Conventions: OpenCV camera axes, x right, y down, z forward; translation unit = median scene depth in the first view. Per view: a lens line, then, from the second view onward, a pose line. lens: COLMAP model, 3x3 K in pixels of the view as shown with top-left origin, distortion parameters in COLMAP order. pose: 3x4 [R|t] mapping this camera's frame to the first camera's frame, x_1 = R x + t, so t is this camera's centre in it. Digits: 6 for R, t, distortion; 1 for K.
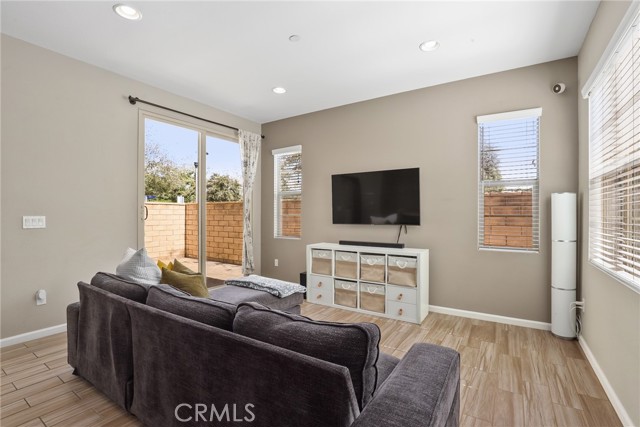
lens RADIAL K [[298.1, 0, 320.0], [0, 298.1, 213.5], [0, 0, 1]] dist [-0.003024, -0.000521]
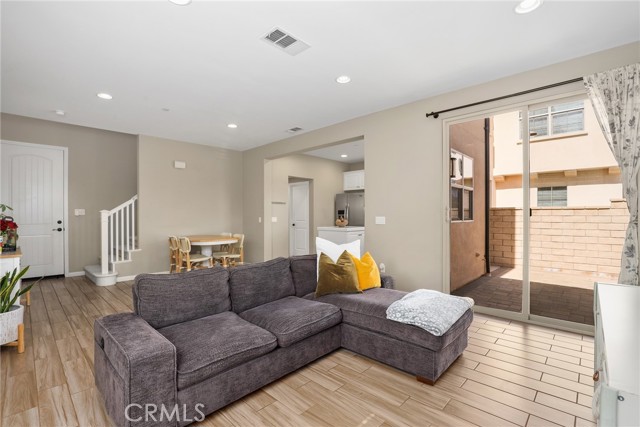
lens RADIAL K [[298.1, 0, 320.0], [0, 298.1, 213.5], [0, 0, 1]] dist [-0.003024, -0.000521]
pose [[-0.176894, -0.012514, -0.984150, 0.454794], [0.003358, 0.999906, -0.013318, -0.002204], [0.984224, -0.005661, -0.176836, 0.670375]]
